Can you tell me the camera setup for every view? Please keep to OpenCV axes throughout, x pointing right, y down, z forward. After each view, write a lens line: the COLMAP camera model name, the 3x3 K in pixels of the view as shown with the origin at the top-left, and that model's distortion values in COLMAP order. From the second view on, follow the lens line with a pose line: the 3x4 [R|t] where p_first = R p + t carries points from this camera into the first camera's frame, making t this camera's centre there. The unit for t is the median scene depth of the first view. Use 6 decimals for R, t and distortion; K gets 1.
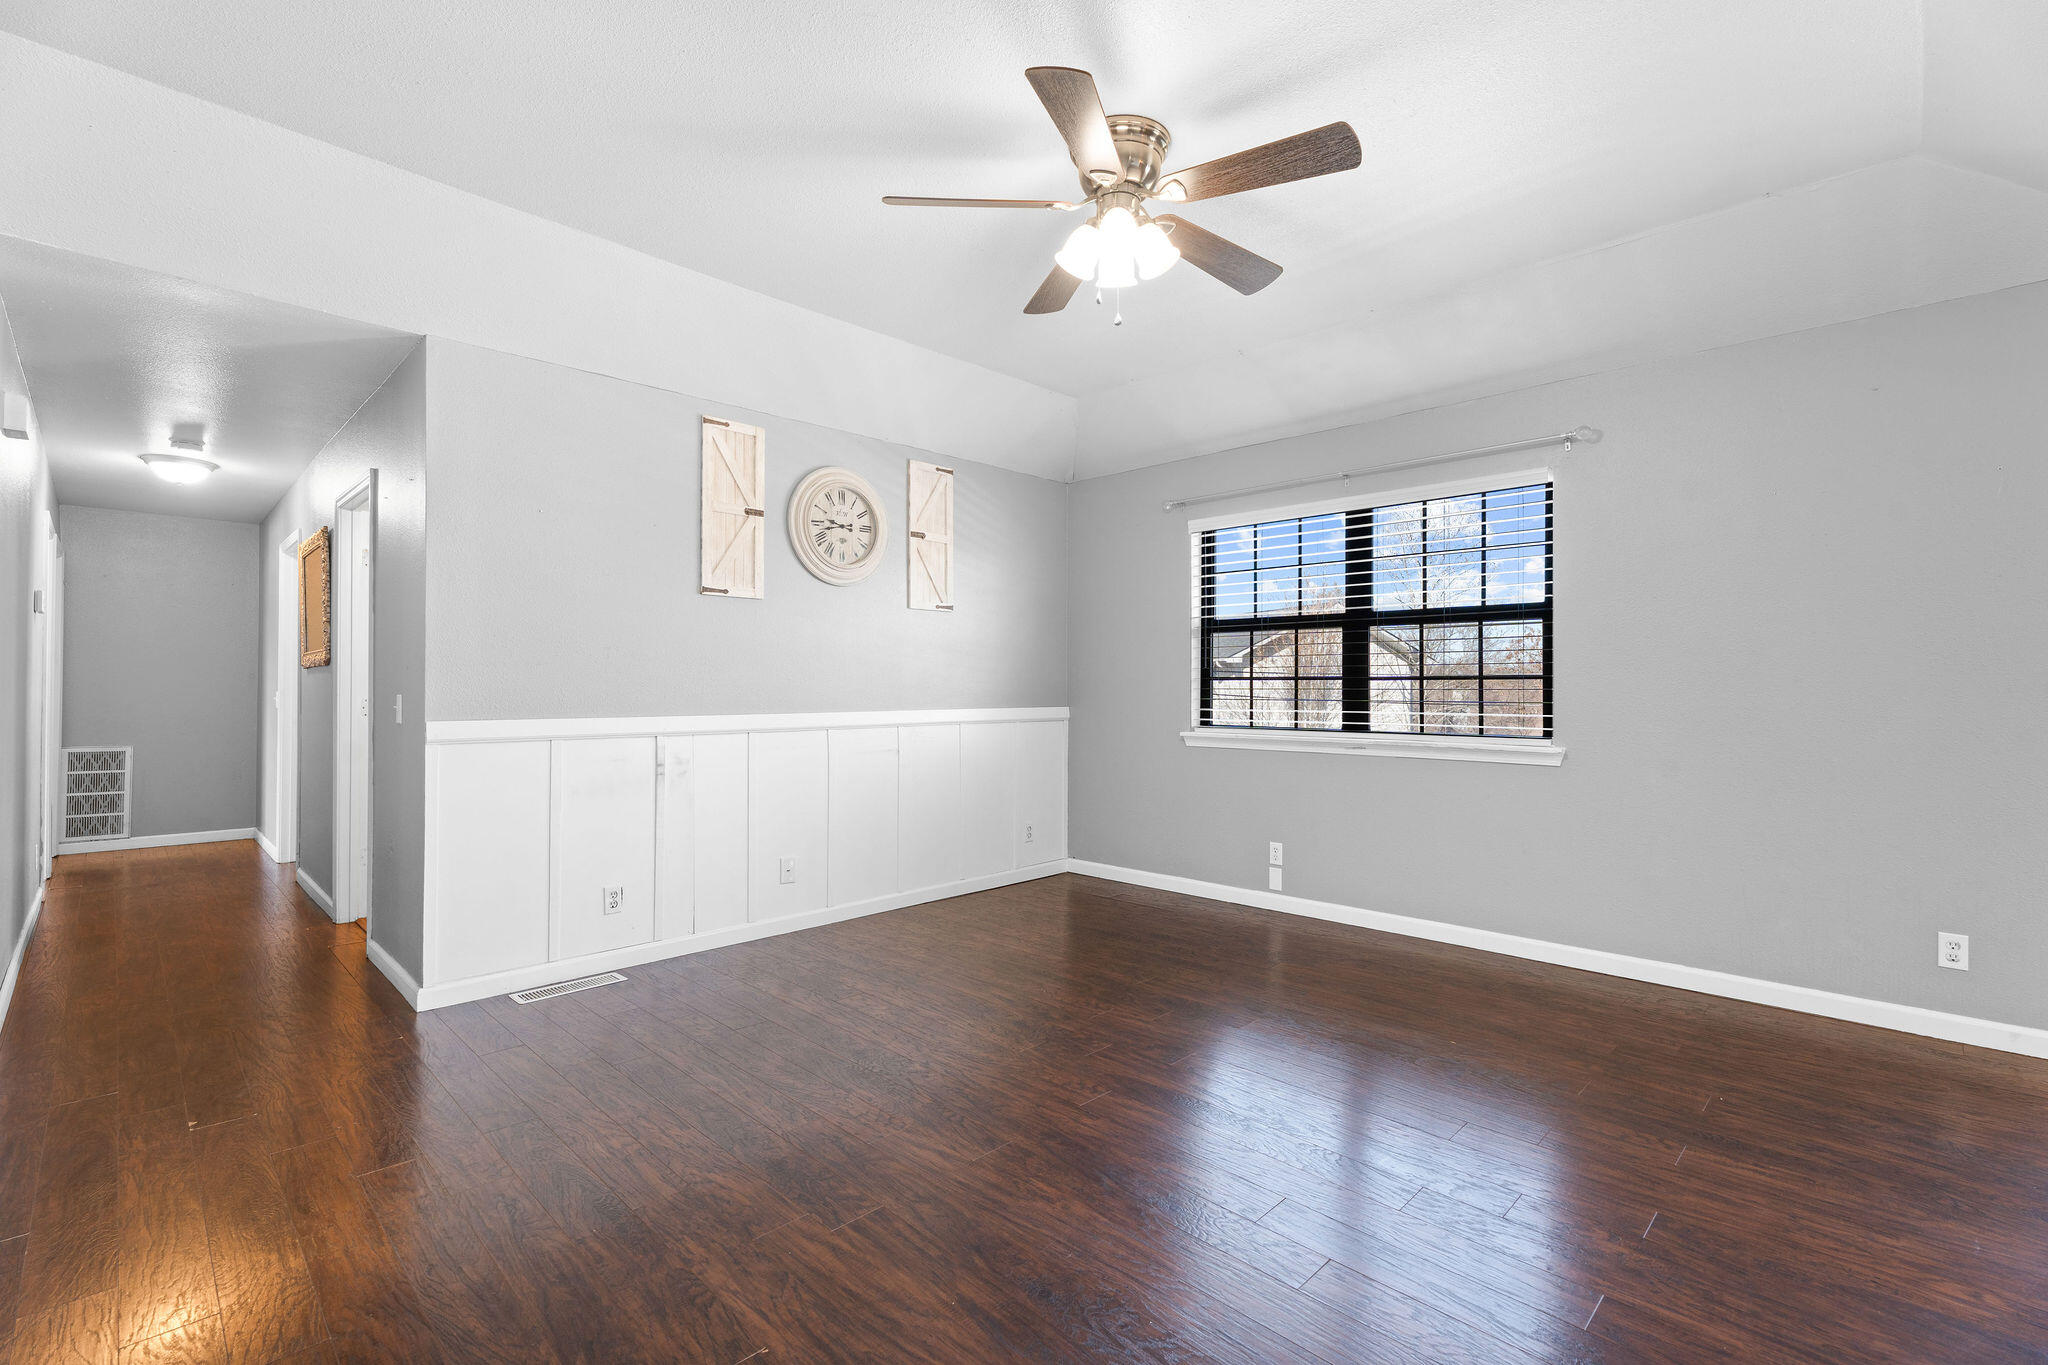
lens RADIAL K [[900.7, 0, 1015.8], [0, 900.7, 681.9], [0, 0, 1]] dist [-0.003792, -0.000116]
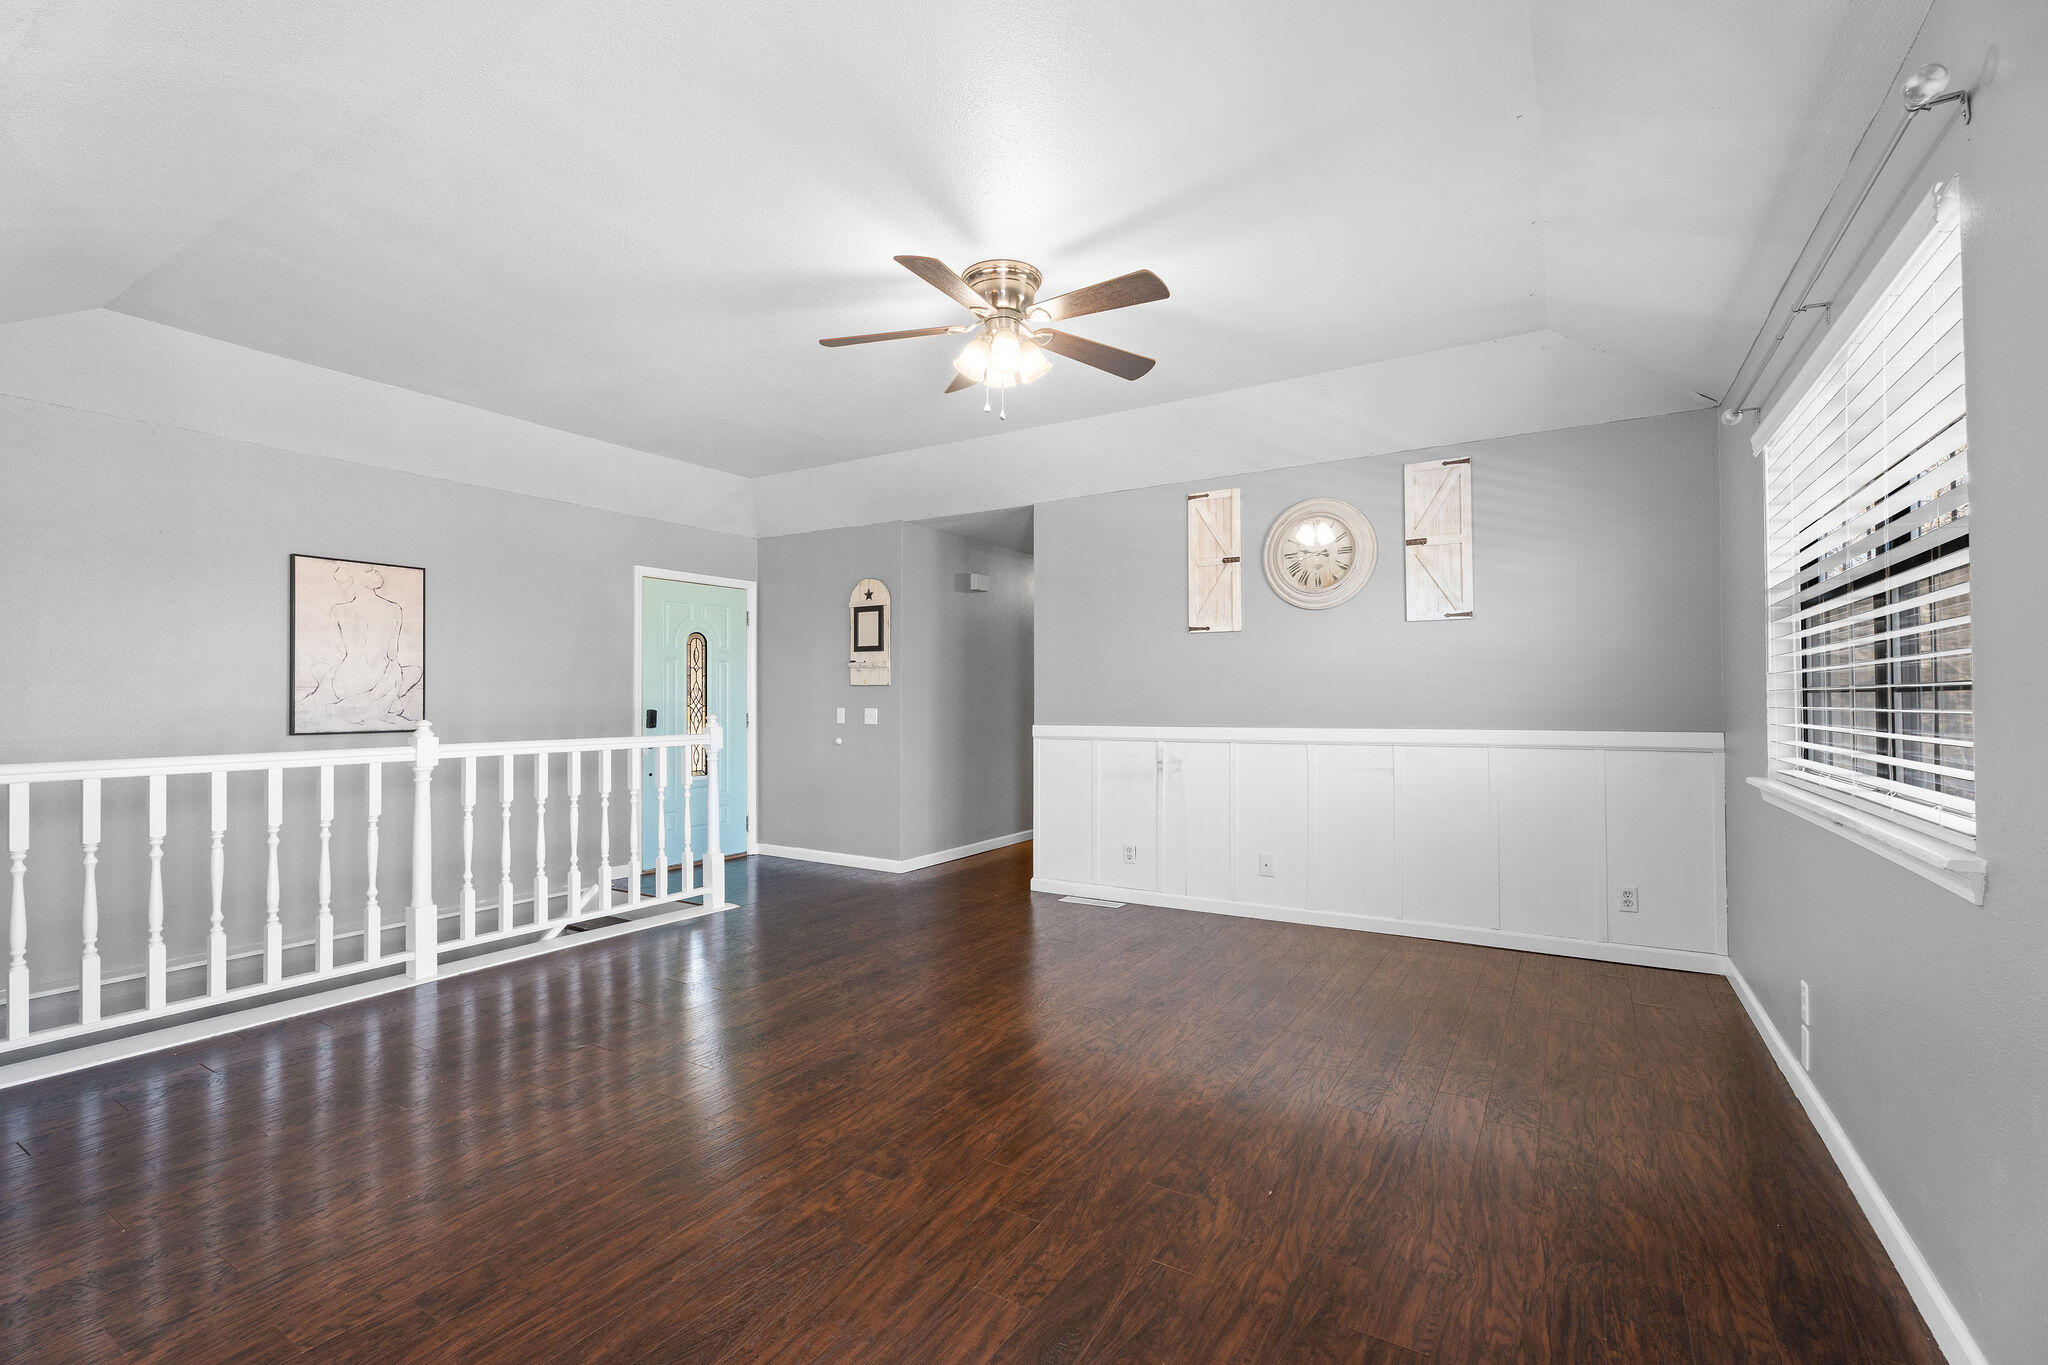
lens RADIAL K [[900.7, 0, 1013.8], [0, 900.7, 688.3], [0, 0, 1]] dist [-0.003792, -0.000116]
pose [[0.233267, -0.010889, -0.972352, 0.759712], [0.014813, 0.999861, -0.007643, -0.011016], [0.972300, -0.012620, 0.233395, 0.405142]]
